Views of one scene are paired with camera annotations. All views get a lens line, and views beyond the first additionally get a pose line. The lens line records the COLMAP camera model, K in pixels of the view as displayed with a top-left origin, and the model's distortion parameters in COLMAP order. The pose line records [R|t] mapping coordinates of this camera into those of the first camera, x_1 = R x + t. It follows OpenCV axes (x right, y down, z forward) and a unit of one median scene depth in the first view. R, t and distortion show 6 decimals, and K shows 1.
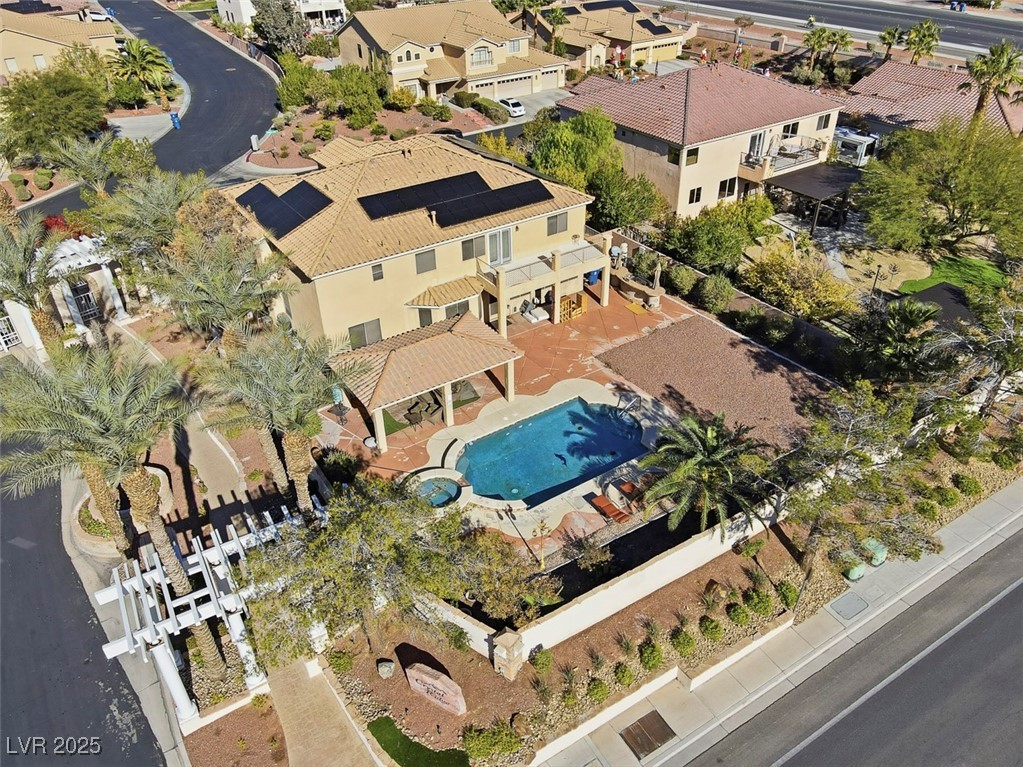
lens RADIAL K [[758.1, 0, 511.5], [0, 758.1, 383.5], [0, 0, 1]] dist [0.010077, -0.001224]
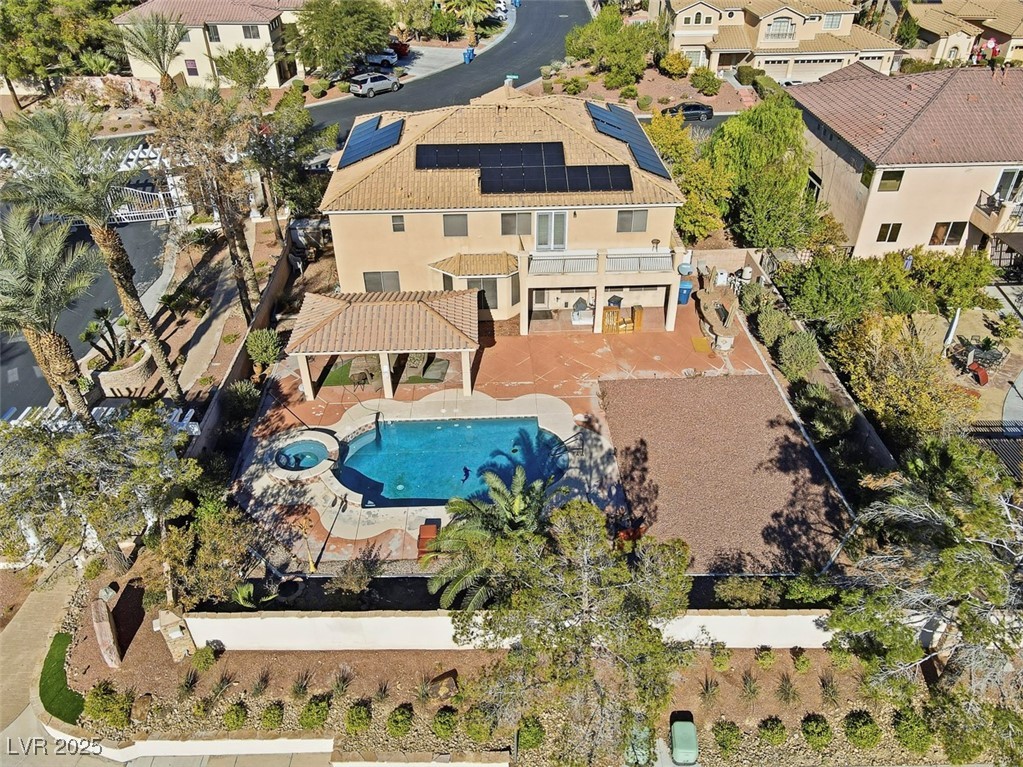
lens RADIAL K [[758.1, 0, 511.5], [0, 758.1, 383.5], [0, 0, 1]] dist [0.010077, -0.001224]
pose [[0.850254, 0.315563, -0.421293, 0.366848], [-0.298859, 0.948265, 0.107124, -0.089893], [0.433302, 0.034824, 0.900576, 0.186823]]
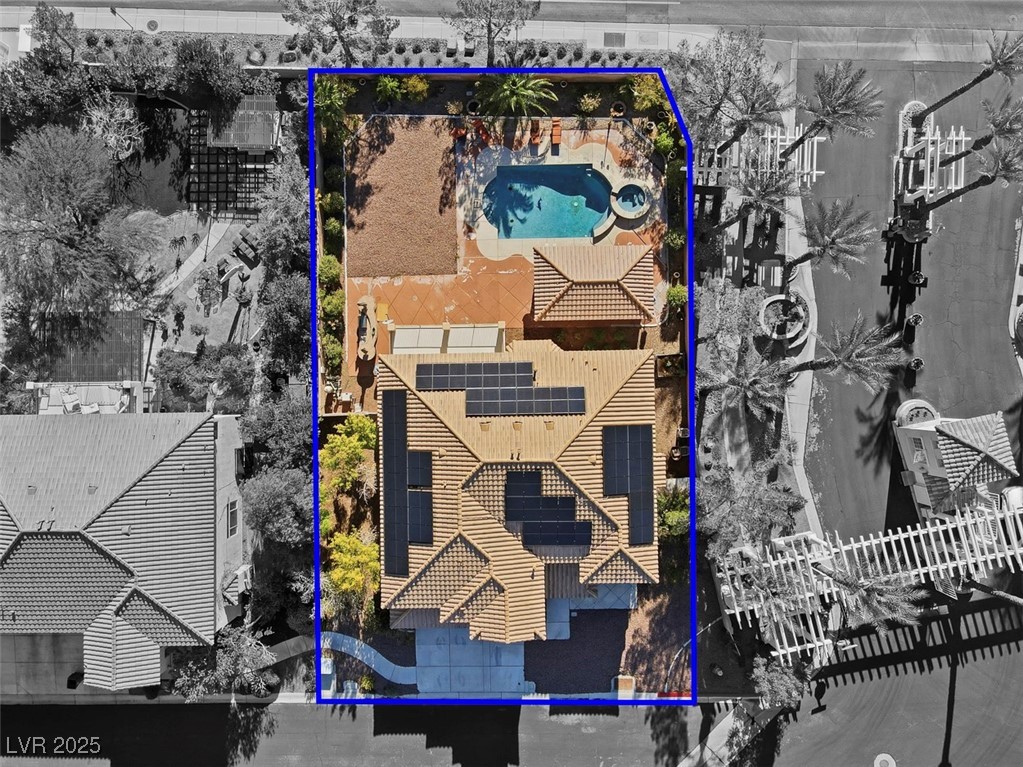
lens RADIAL K [[758.1, 0, 511.5], [0, 758.1, 383.5], [0, 0, 1]] dist [0.010077, -0.001224]
pose [[-0.837351, -0.545242, 0.039433, -0.123162], [0.332958, -0.451466, 0.827839, -1.145962], [-0.433570, 0.706321, 0.559578, 0.332812]]
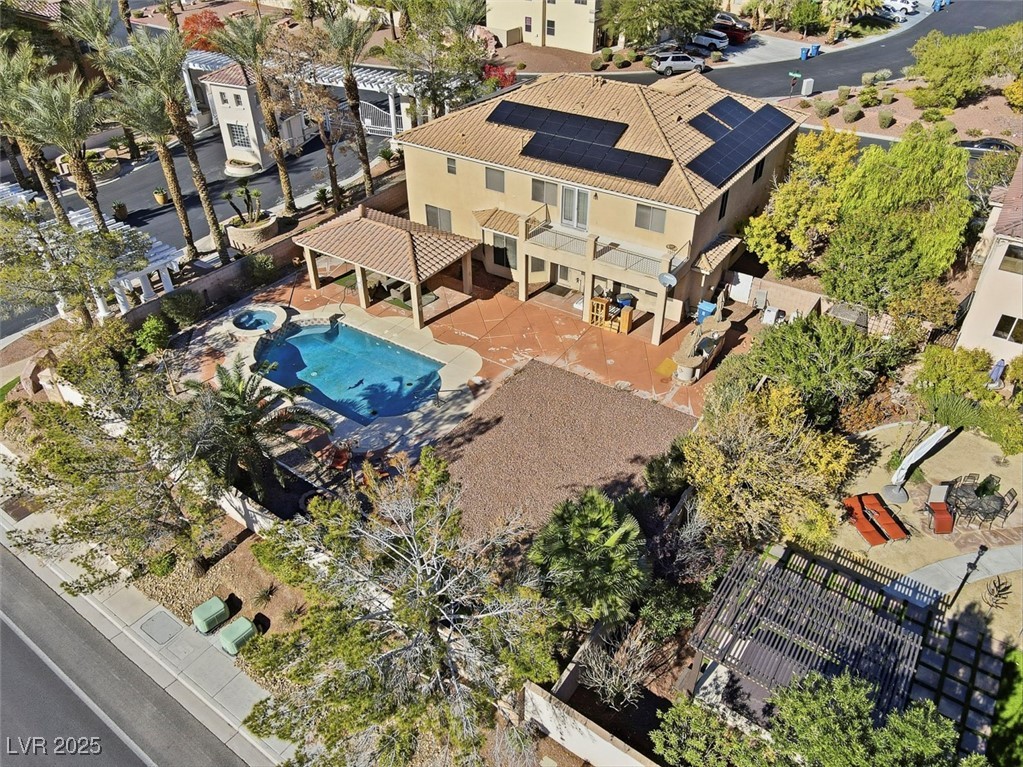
lens RADIAL K [[750.9, 0, 515.3], [0, 750.9, 379.3], [0, 0, 1]] dist [0.023646, -0.000745]
pose [[0.376615, 0.556331, -0.740714, 0.694711], [-0.516784, 0.789780, 0.330426, -0.268873], [0.768827, 0.258346, 0.584946, 0.484485]]
